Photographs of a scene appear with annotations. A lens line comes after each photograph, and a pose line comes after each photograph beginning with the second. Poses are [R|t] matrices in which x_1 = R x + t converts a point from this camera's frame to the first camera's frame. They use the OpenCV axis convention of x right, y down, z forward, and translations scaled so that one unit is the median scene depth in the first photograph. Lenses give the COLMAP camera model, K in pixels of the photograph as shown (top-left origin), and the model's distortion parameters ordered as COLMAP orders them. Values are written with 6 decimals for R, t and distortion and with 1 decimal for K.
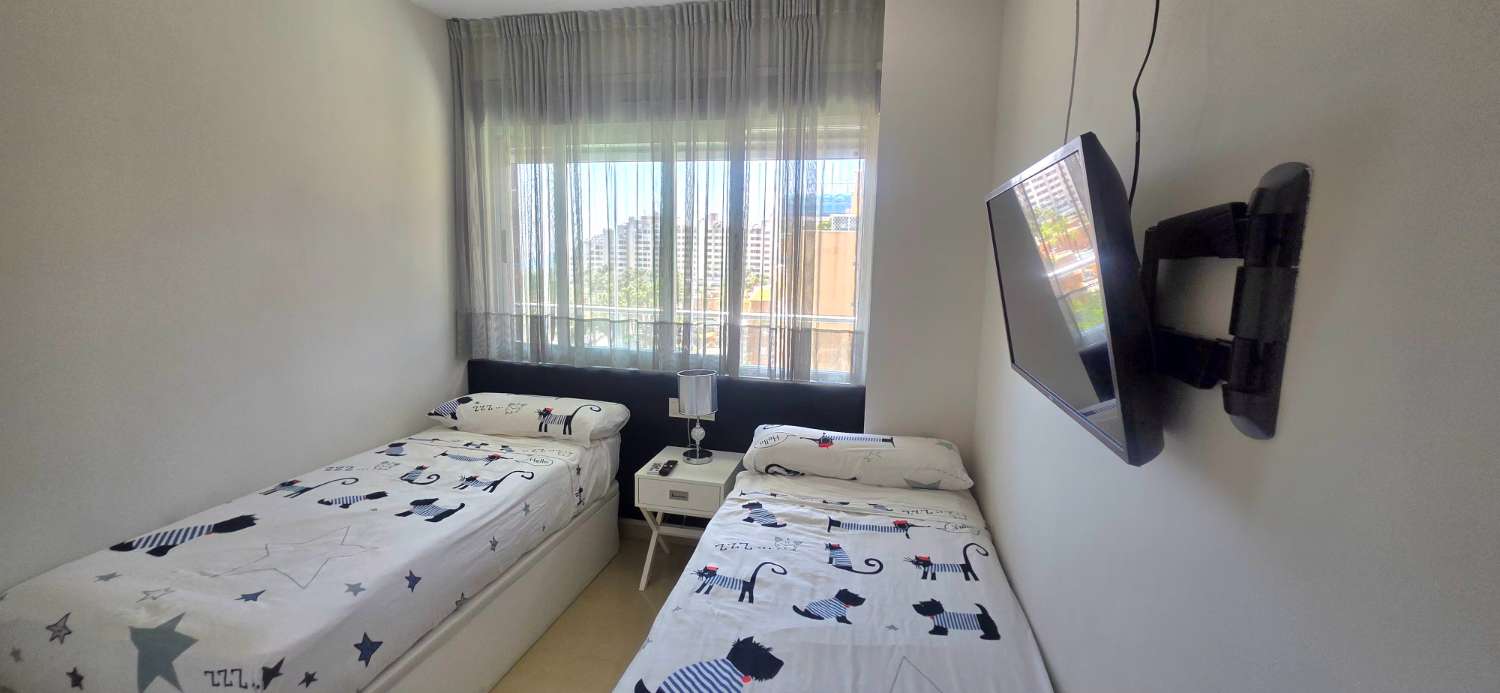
lens RADIAL K [[596.5, 0, 750.4], [0, 596.5, 343.9], [0, 0, 1]] dist [0.004634, -0.001053]
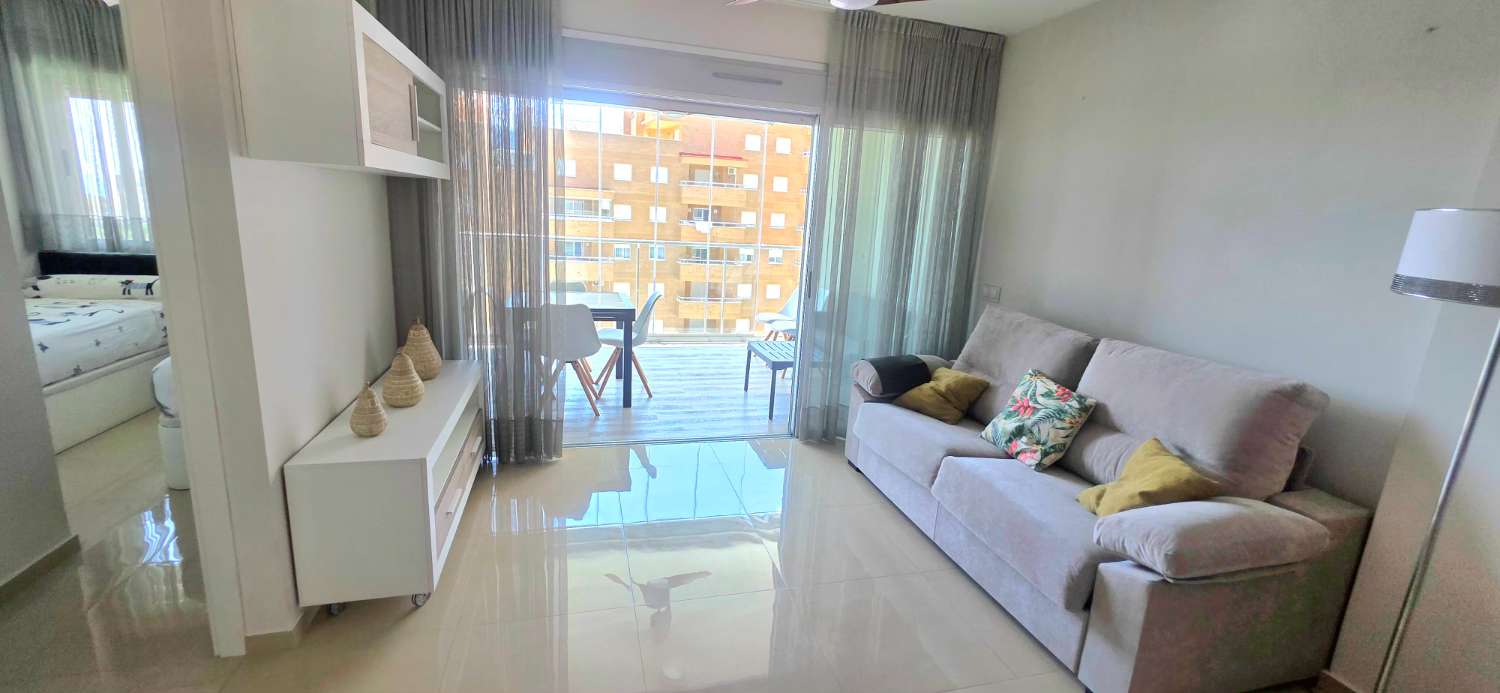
lens RADIAL K [[596.5, 0, 745.5], [0, 596.5, 345.1], [0, 0, 1]] dist [0.004634, -0.001053]
pose [[0.884153, -0.069313, 0.462027, 0.272049], [0.024235, 0.994406, 0.102804, 0.137774], [-0.466568, -0.079697, 0.880887, -0.896297]]
